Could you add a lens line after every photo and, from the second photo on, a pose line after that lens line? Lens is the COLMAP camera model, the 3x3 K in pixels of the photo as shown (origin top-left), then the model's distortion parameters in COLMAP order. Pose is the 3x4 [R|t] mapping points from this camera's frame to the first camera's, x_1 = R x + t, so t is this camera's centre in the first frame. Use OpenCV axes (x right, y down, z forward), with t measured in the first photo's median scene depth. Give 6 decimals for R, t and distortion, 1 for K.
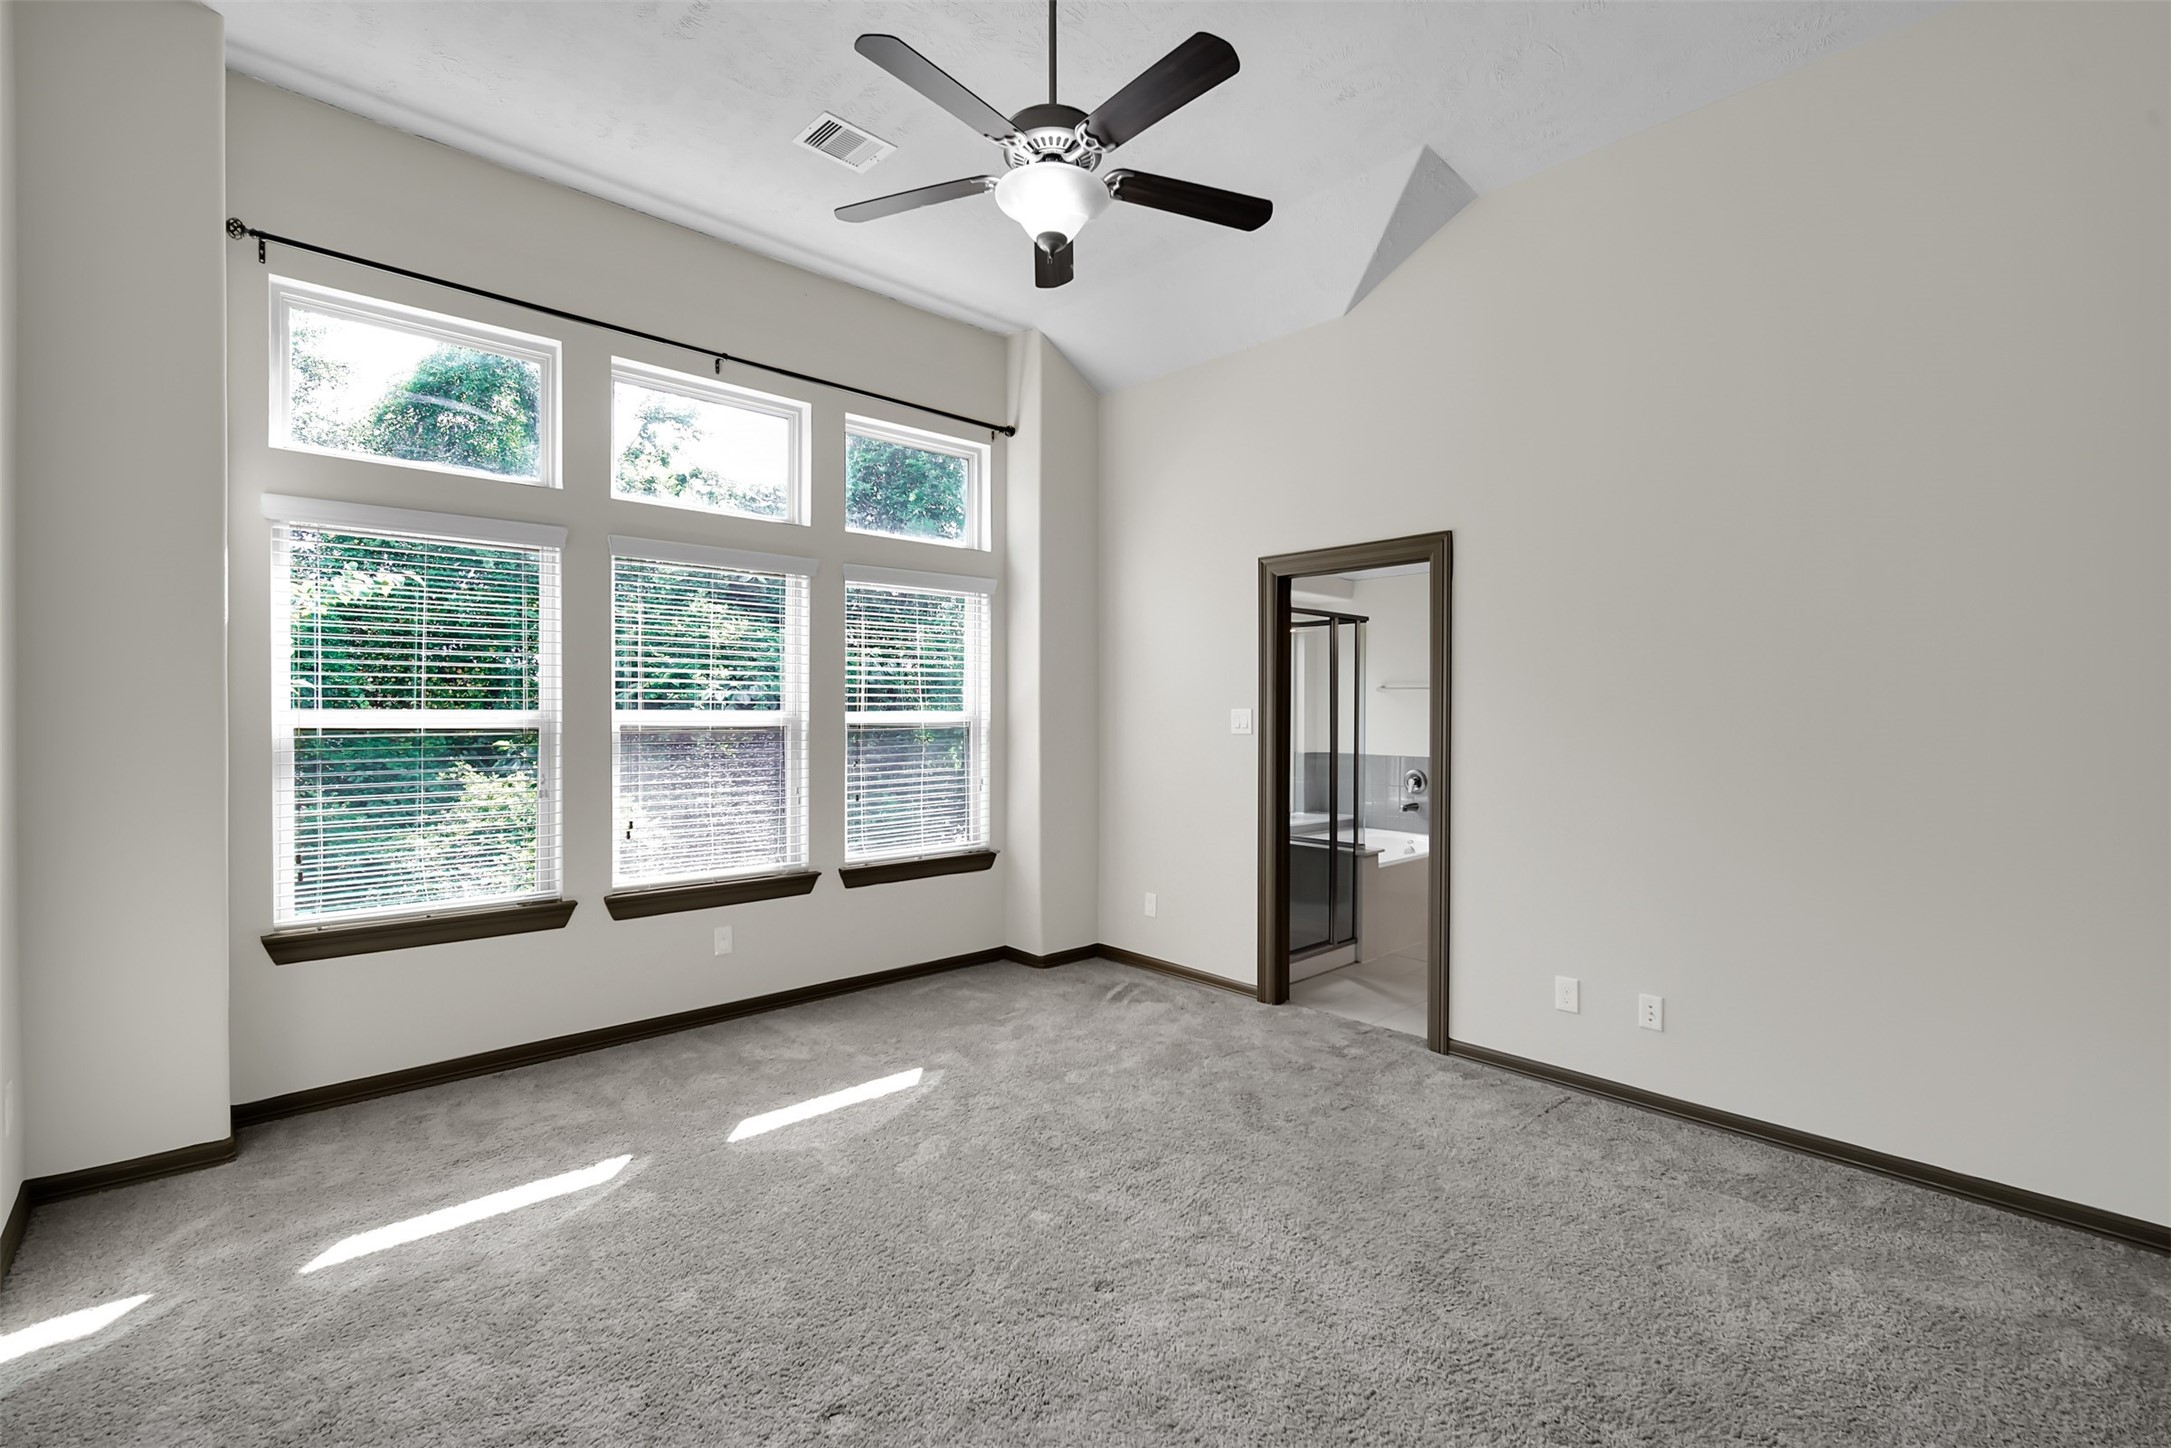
lens RADIAL K [[994.0, 0, 1085.5], [0, 994.0, 724.0], [0, 0, 1]] dist [-0.004235, -0.000112]
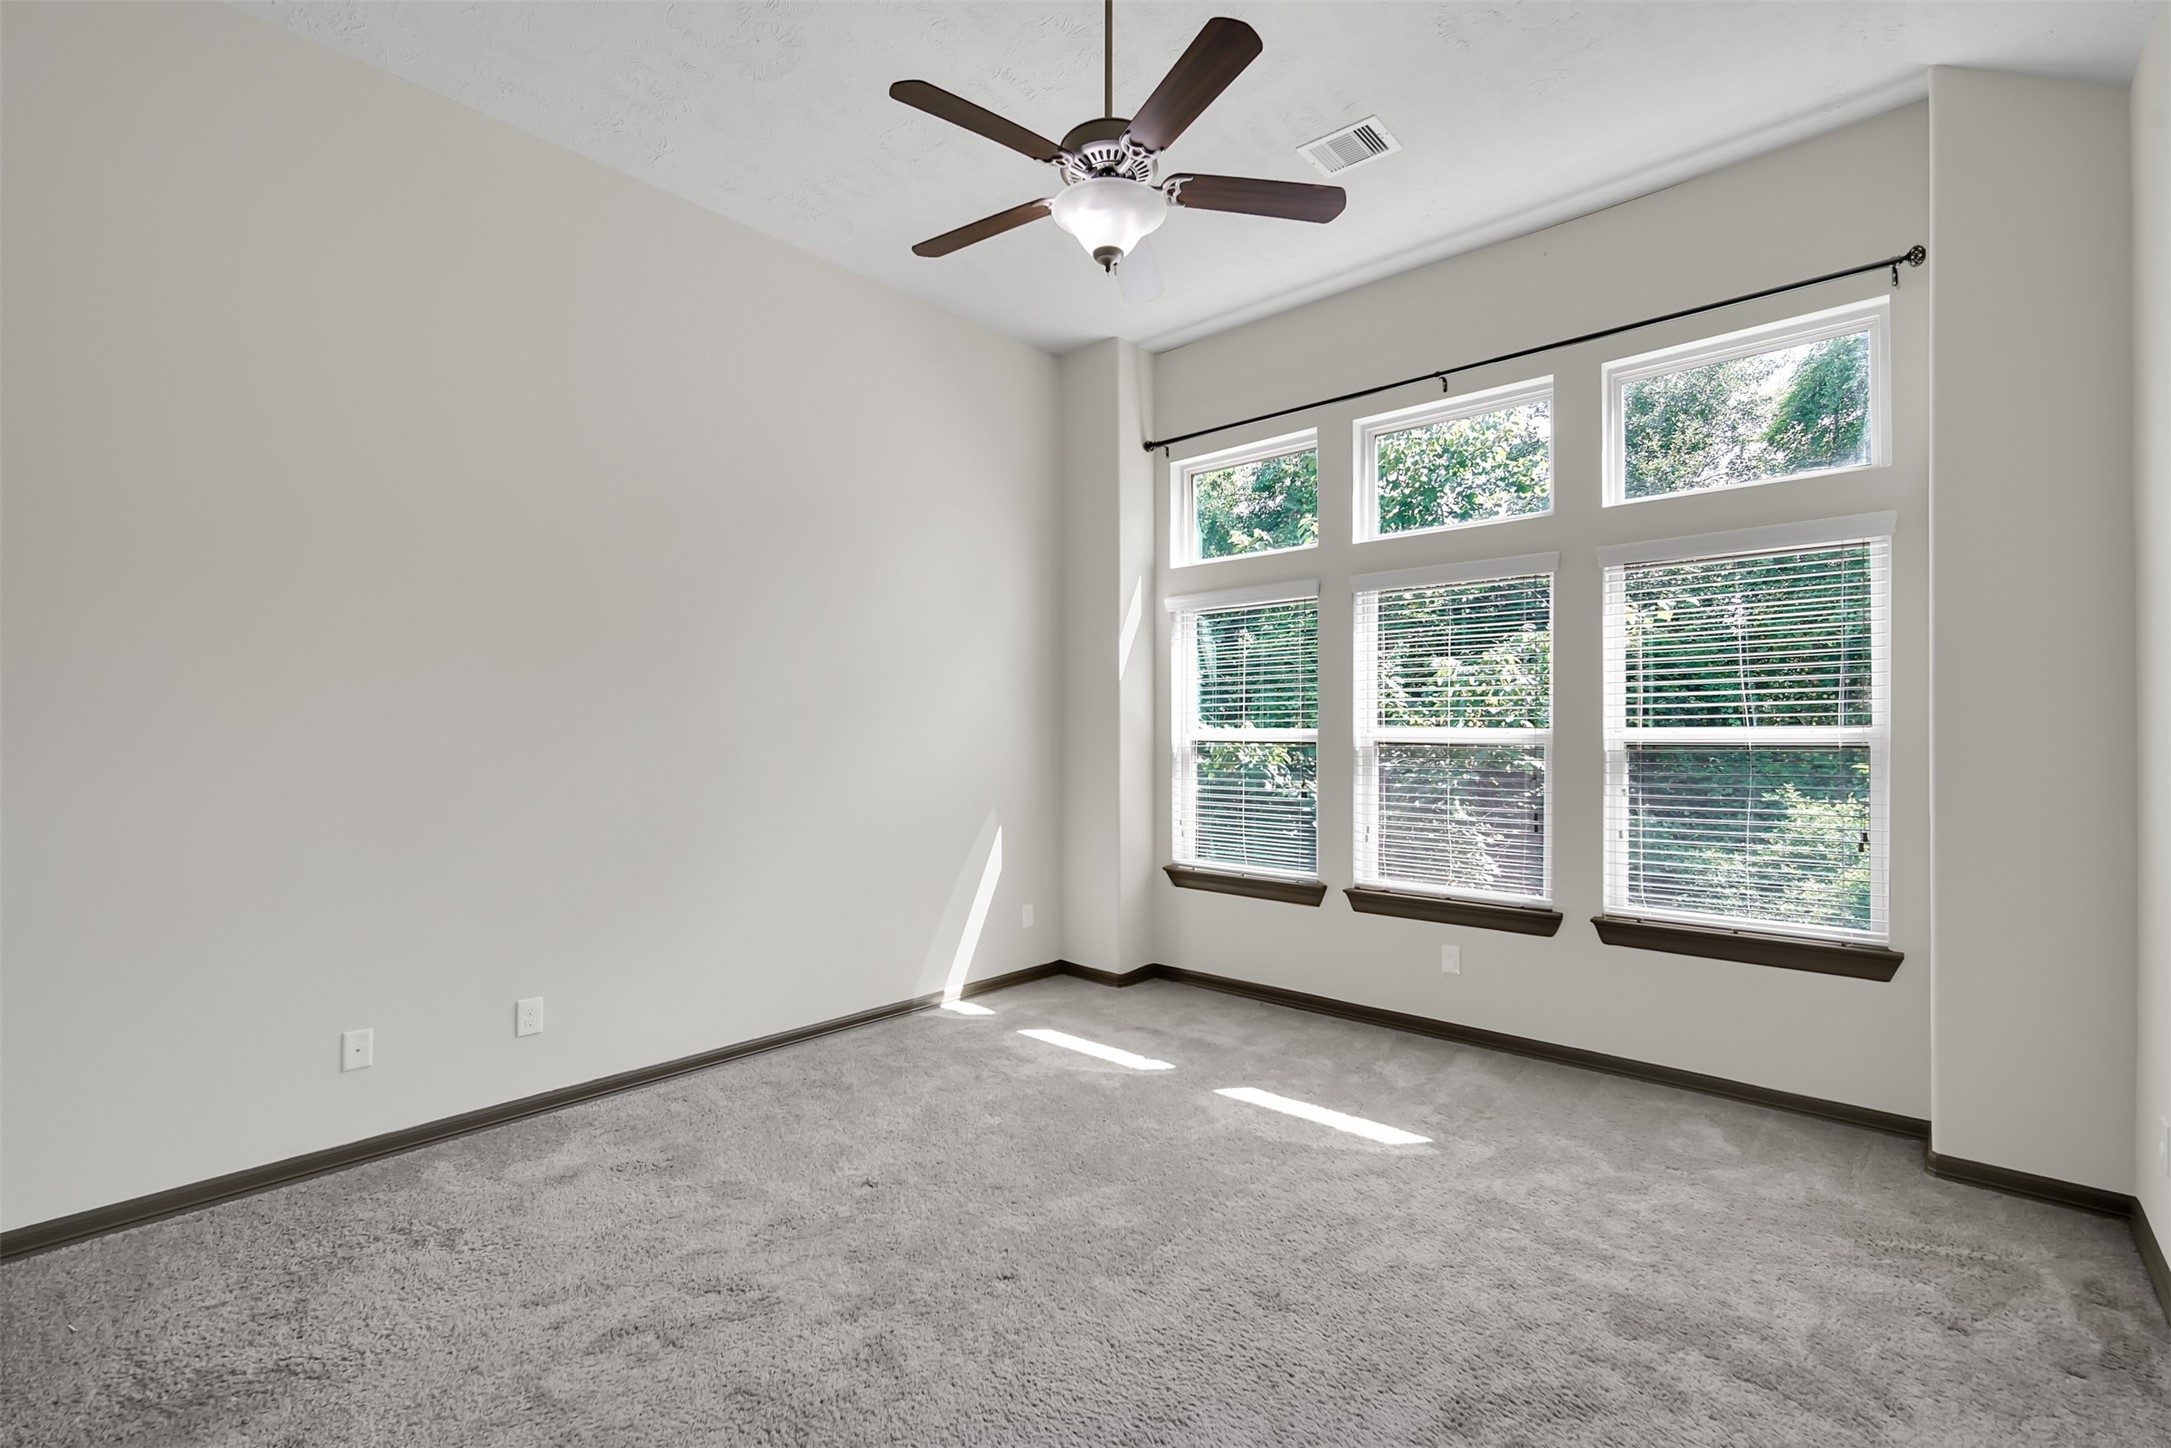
lens RADIAL K [[994.0, 0, 1085.5], [0, 994.0, 724.0], [0, 0, 1]] dist [-0.004235, -0.000112]
pose [[0.043838, -0.009219, -0.998996, 0.680650], [-0.007462, 0.999927, -0.009555, -0.005307], [0.999011, 0.007874, 0.043766, 0.653427]]
